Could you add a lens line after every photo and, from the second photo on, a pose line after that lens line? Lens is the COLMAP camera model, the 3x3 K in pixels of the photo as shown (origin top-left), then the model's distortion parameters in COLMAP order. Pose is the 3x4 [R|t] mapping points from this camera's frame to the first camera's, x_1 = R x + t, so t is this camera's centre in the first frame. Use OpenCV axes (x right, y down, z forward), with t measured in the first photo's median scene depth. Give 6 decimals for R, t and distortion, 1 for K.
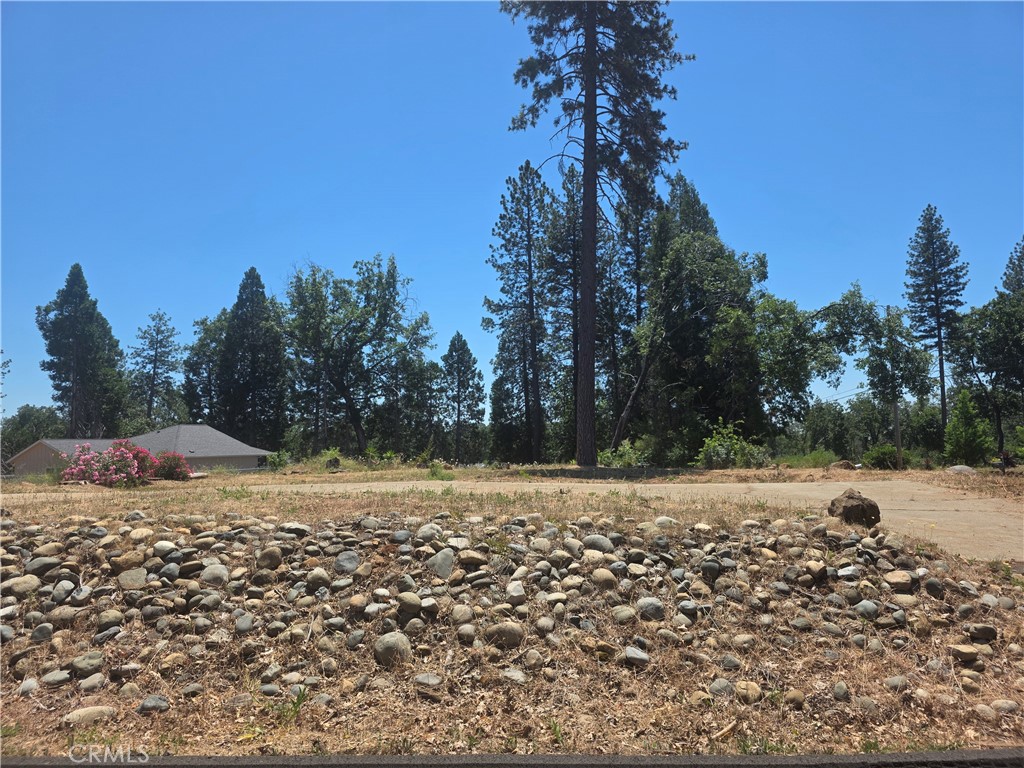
lens RADIAL K [[694.3, 0, 508.1], [0, 694.3, 394.5], [0, 0, 1]] dist [0.045800, -0.037937]
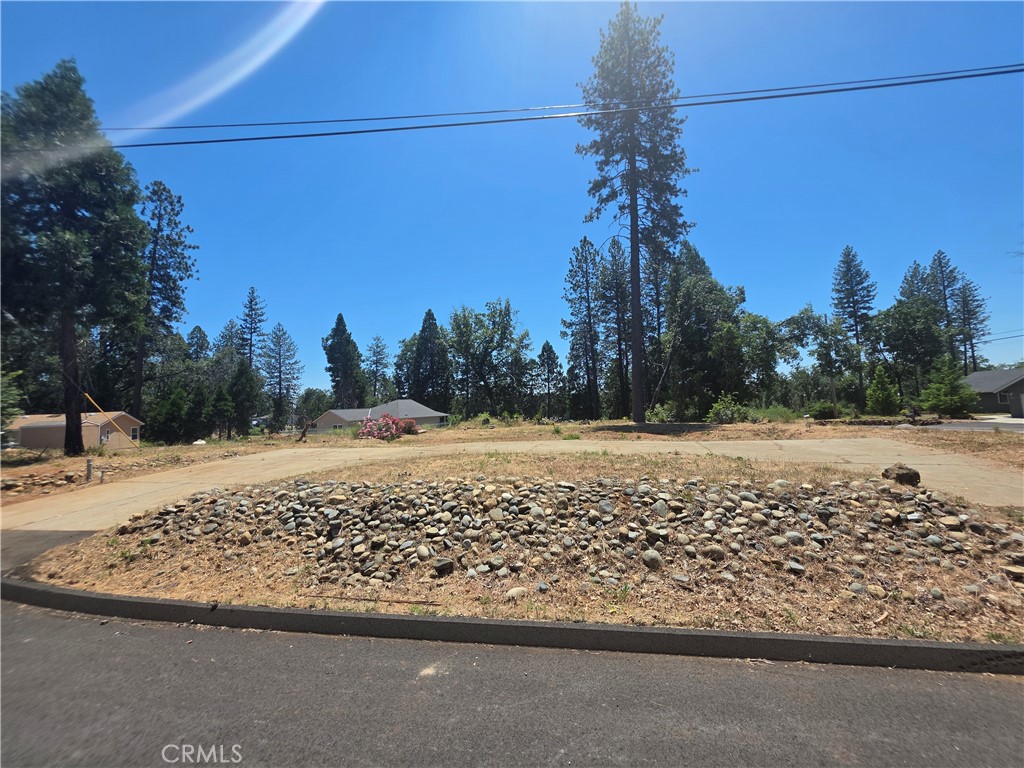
lens RADIAL K [[410.8, 0, 510.5], [0, 410.8, 382.3], [0, 0, 1]] dist [0.000793, 0.000096]
pose [[0.990200, -0.028911, -0.136635, -0.045414], [0.031675, 0.999334, 0.018104, -0.016246], [0.136020, -0.022254, 0.990456, -0.014150]]
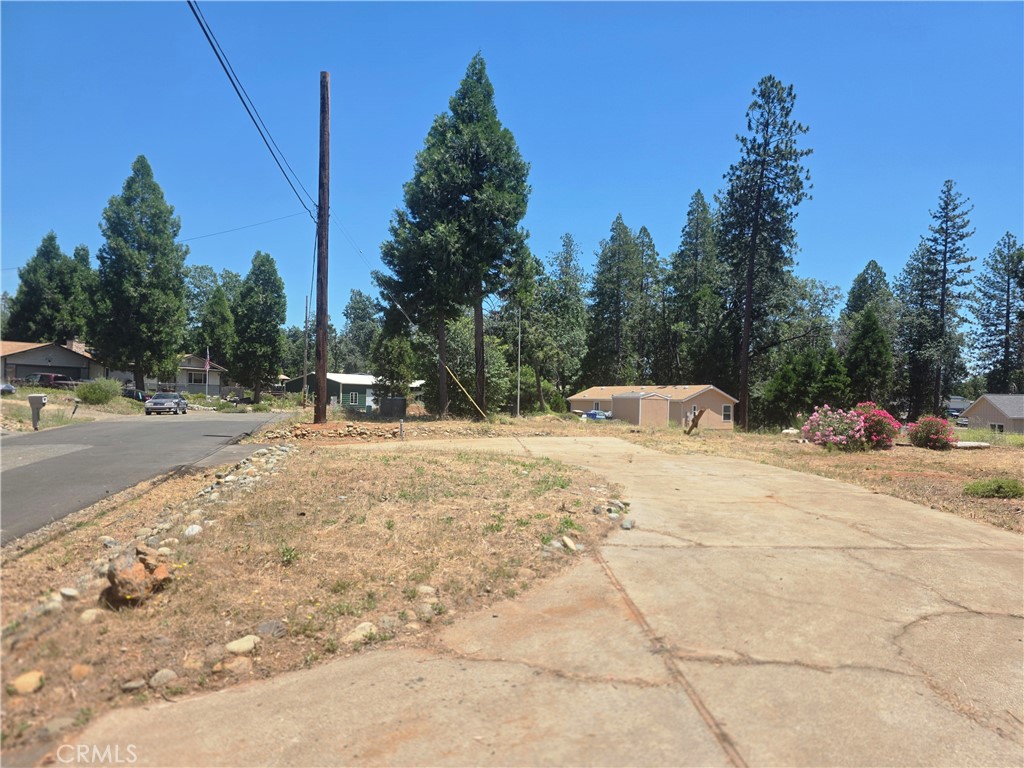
lens RADIAL K [[694.3, 0, 509.3], [0, 694.3, 391.2], [0, 0, 1]] dist [0.045800, -0.037937]
pose [[0.196489, 0.016812, -0.980362, 0.203196], [0.052261, 0.998252, 0.027593, -0.003749], [0.979112, -0.056656, 0.195267, 0.185656]]
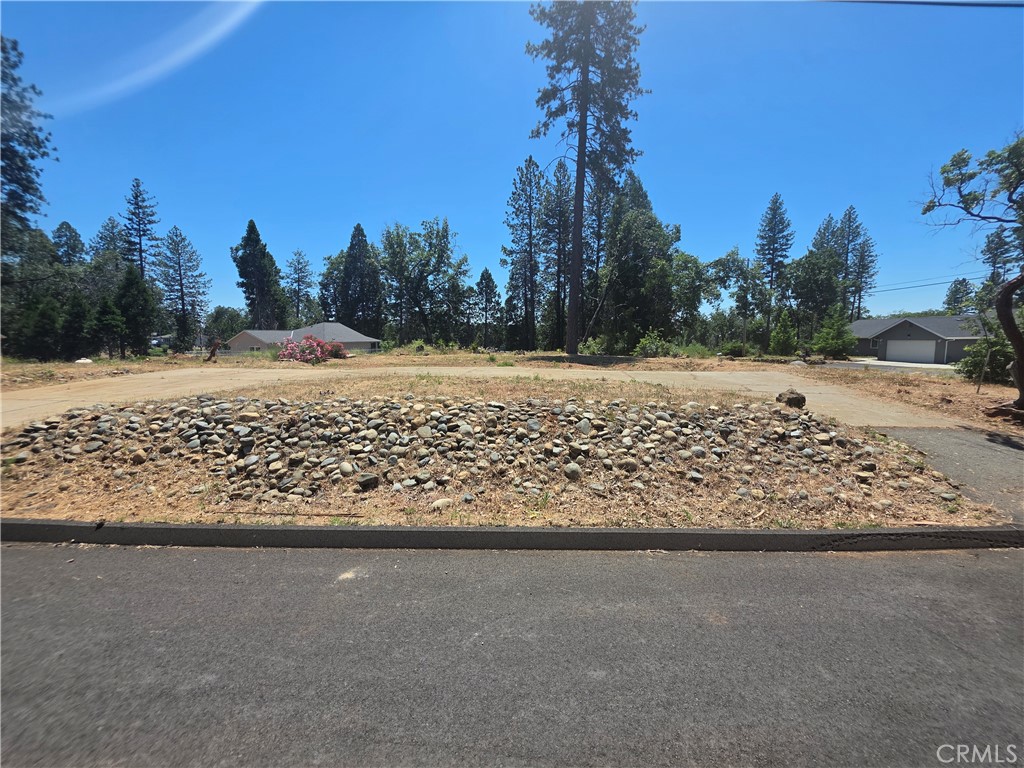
lens RADIAL K [[410.8, 0, 511.9], [0, 410.8, 384.9], [0, 0, 1]] dist [0.000793, 0.000096]
pose [[0.999685, 0.016062, 0.019290, -0.043966], [-0.019471, 0.981187, 0.192073, -0.011100], [-0.015842, -0.192388, 0.981191, -0.009848]]
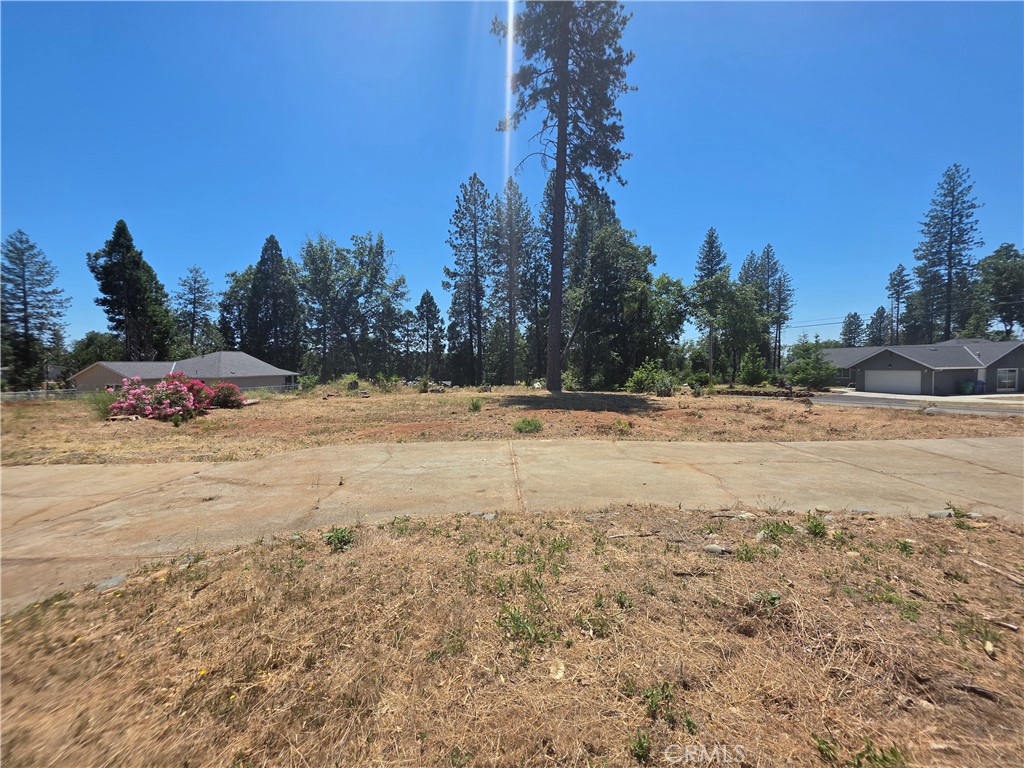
lens RADIAL K [[410.8, 0, 512.0], [0, 410.8, 381.5], [0, 0, 1]] dist [0.000793, 0.000096]
pose [[0.981826, 0.005370, 0.189705, -0.103622], [-0.027127, 0.993306, 0.112283, -0.003304], [-0.187833, -0.115388, 0.975400, 0.183976]]
